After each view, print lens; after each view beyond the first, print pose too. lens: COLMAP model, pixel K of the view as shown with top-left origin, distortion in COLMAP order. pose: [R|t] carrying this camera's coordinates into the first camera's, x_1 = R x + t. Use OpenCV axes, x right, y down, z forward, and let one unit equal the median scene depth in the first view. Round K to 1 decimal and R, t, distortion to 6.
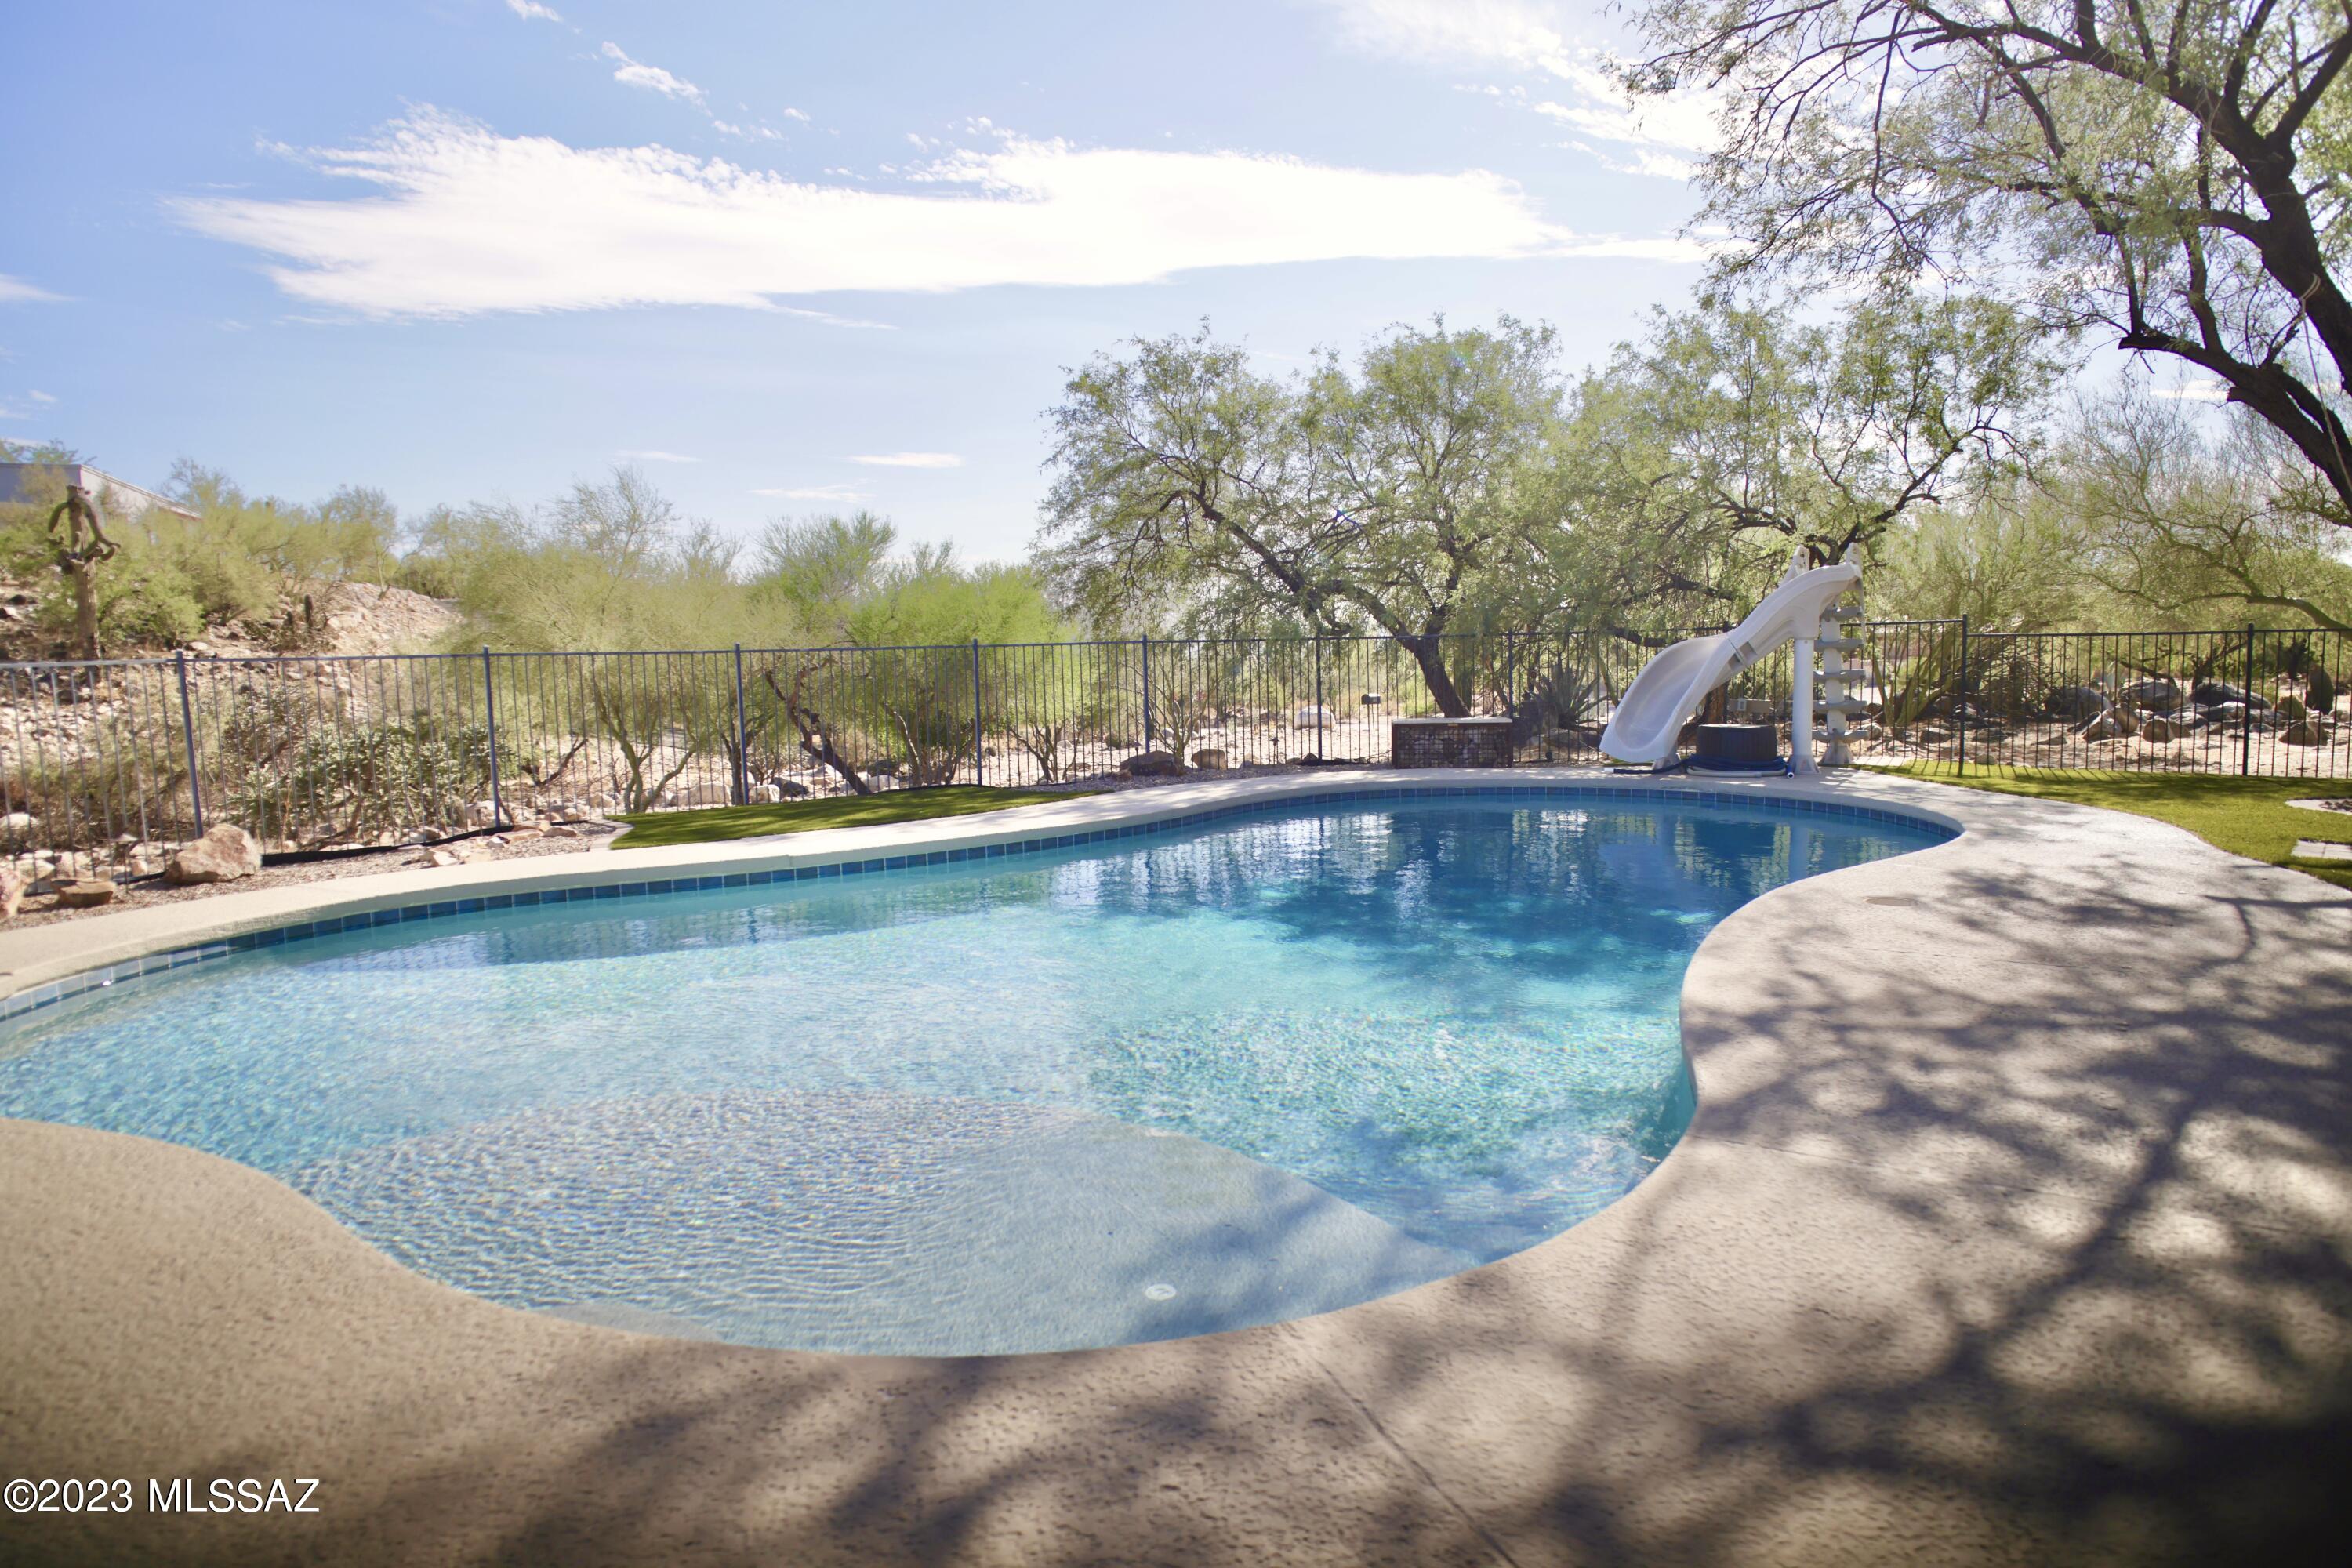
lens RADIAL K [[1343.3, 0, 1168.6], [0, 1343.3, 779.8], [0, 0, 1]] dist [-0.063130, 0.031786]
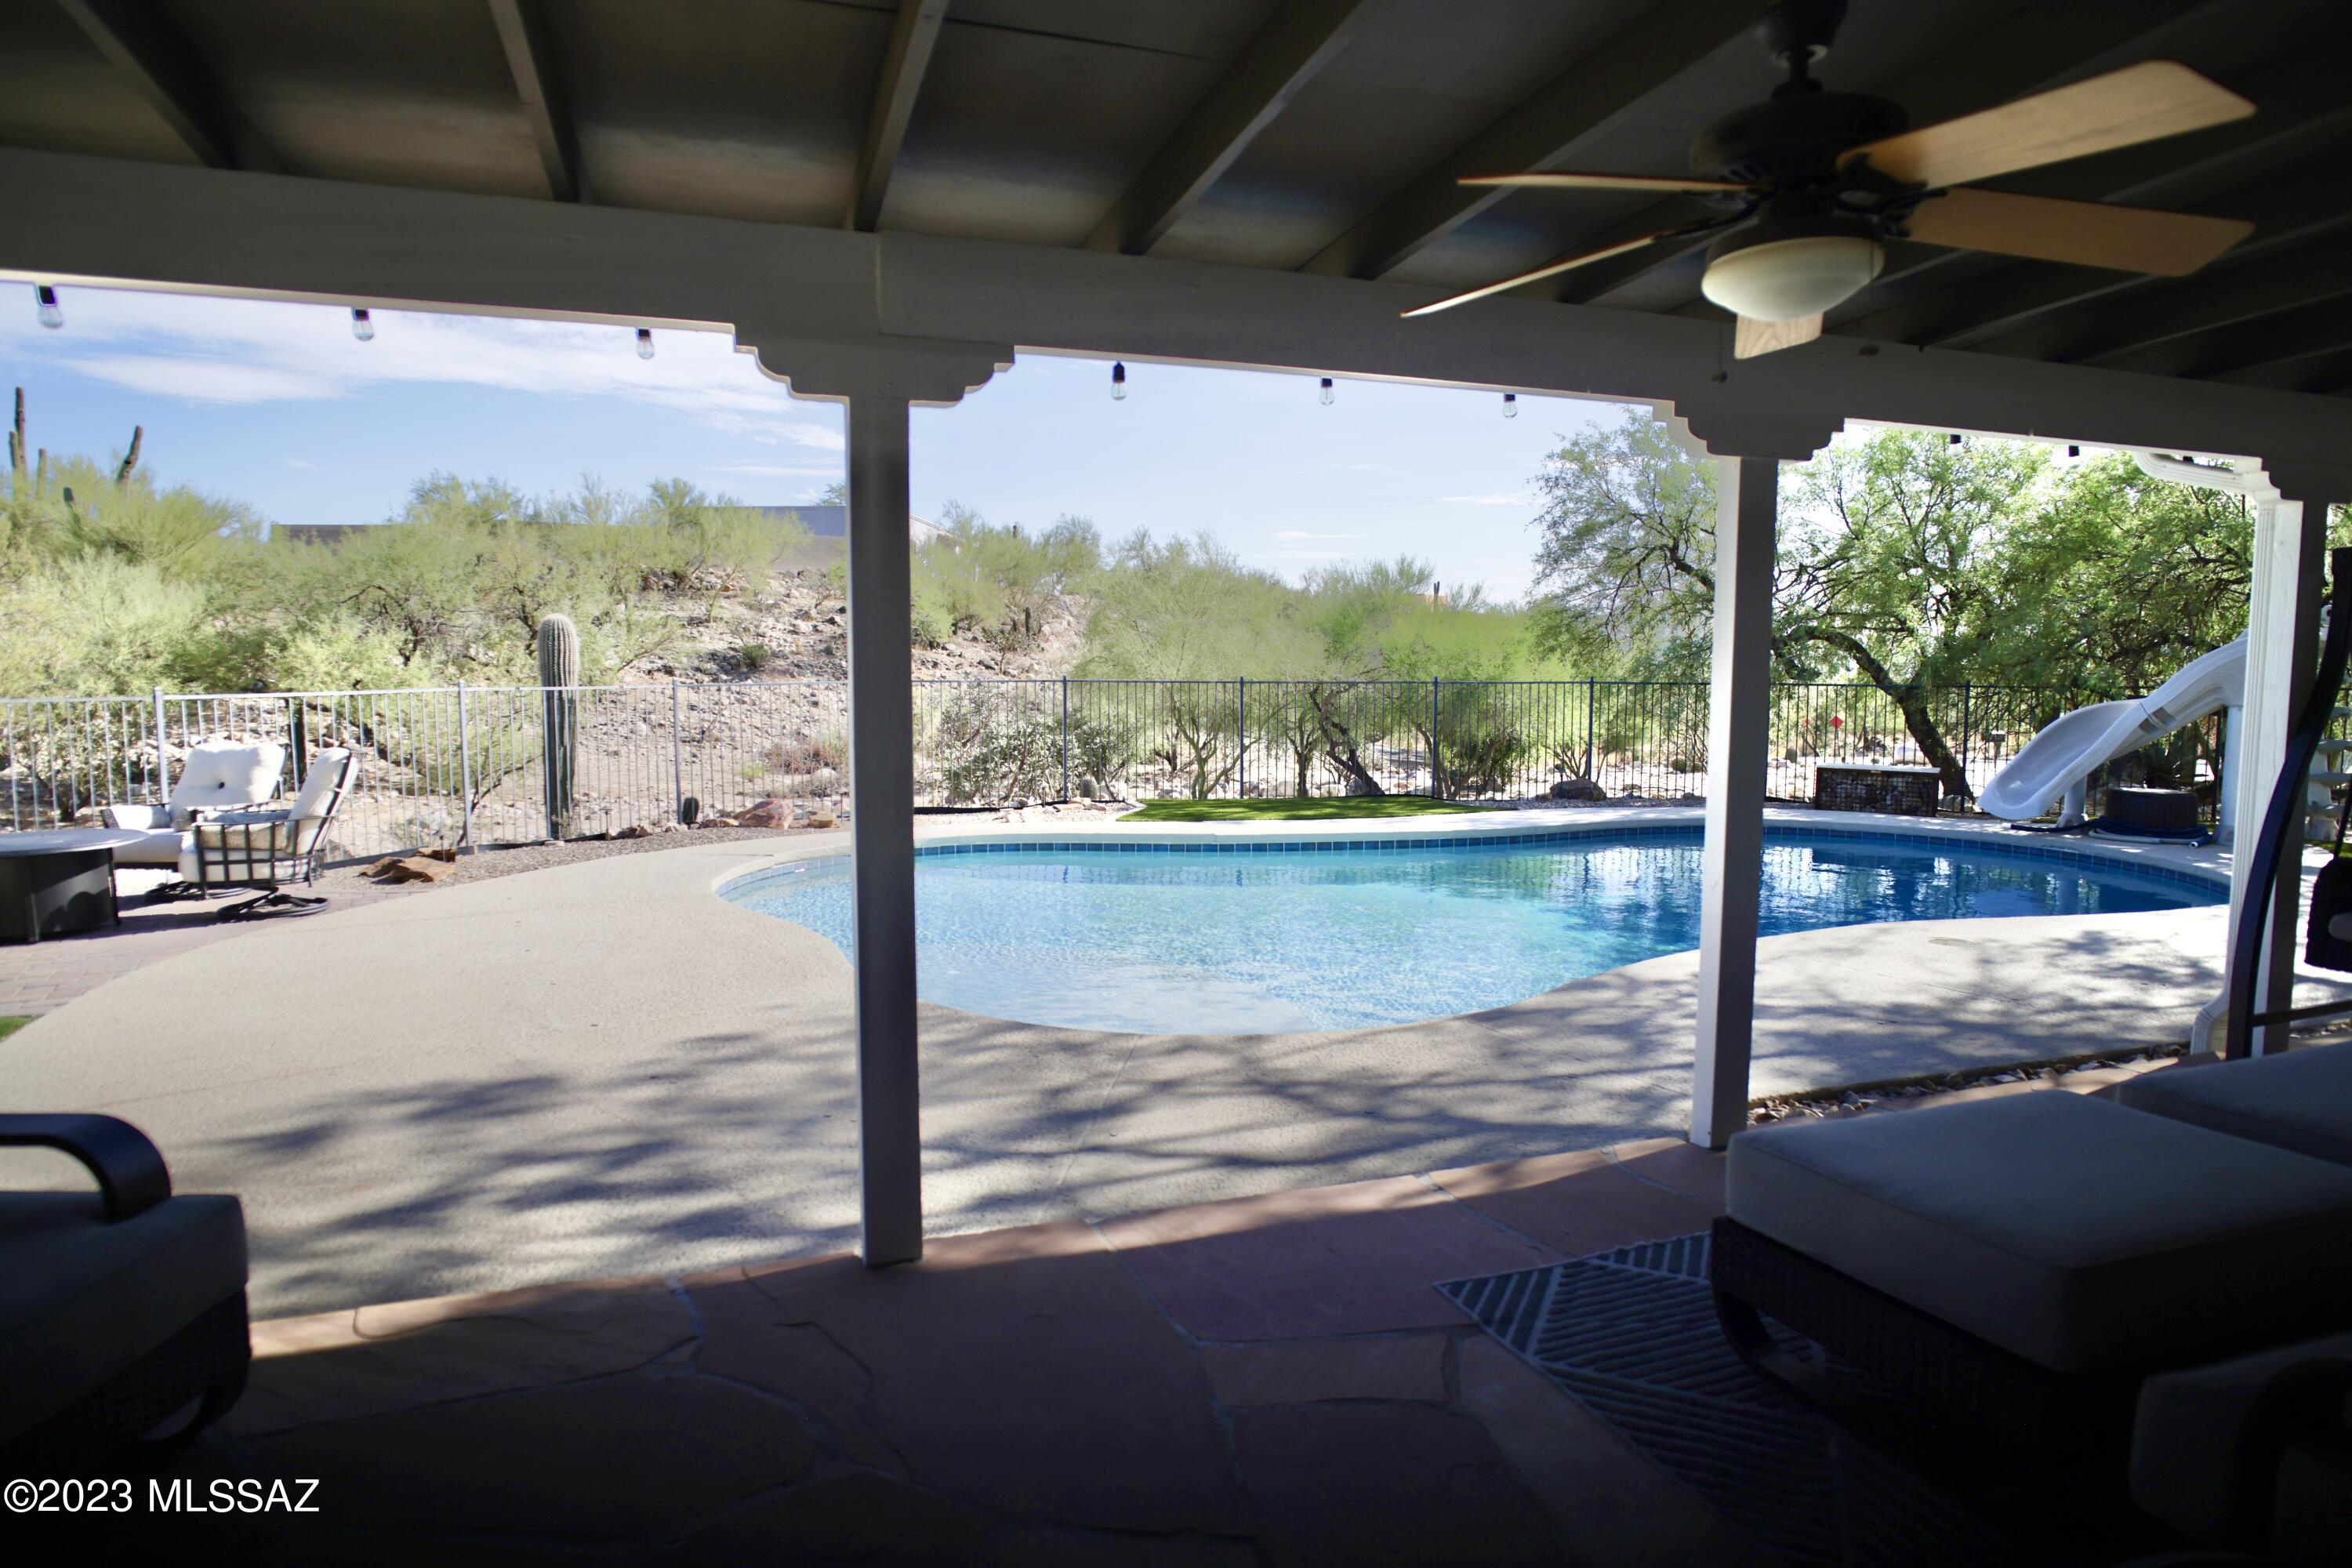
lens RADIAL K [[1343.3, 0, 1168.6], [0, 1343.3, 779.8], [0, 0, 1]] dist [-0.063130, 0.031786]
pose [[0.881660, 0.067042, -0.467098, 0.179104], [-0.068493, 0.997555, 0.013896, -0.009464], [0.466887, 0.019741, 0.884097, -0.159047]]
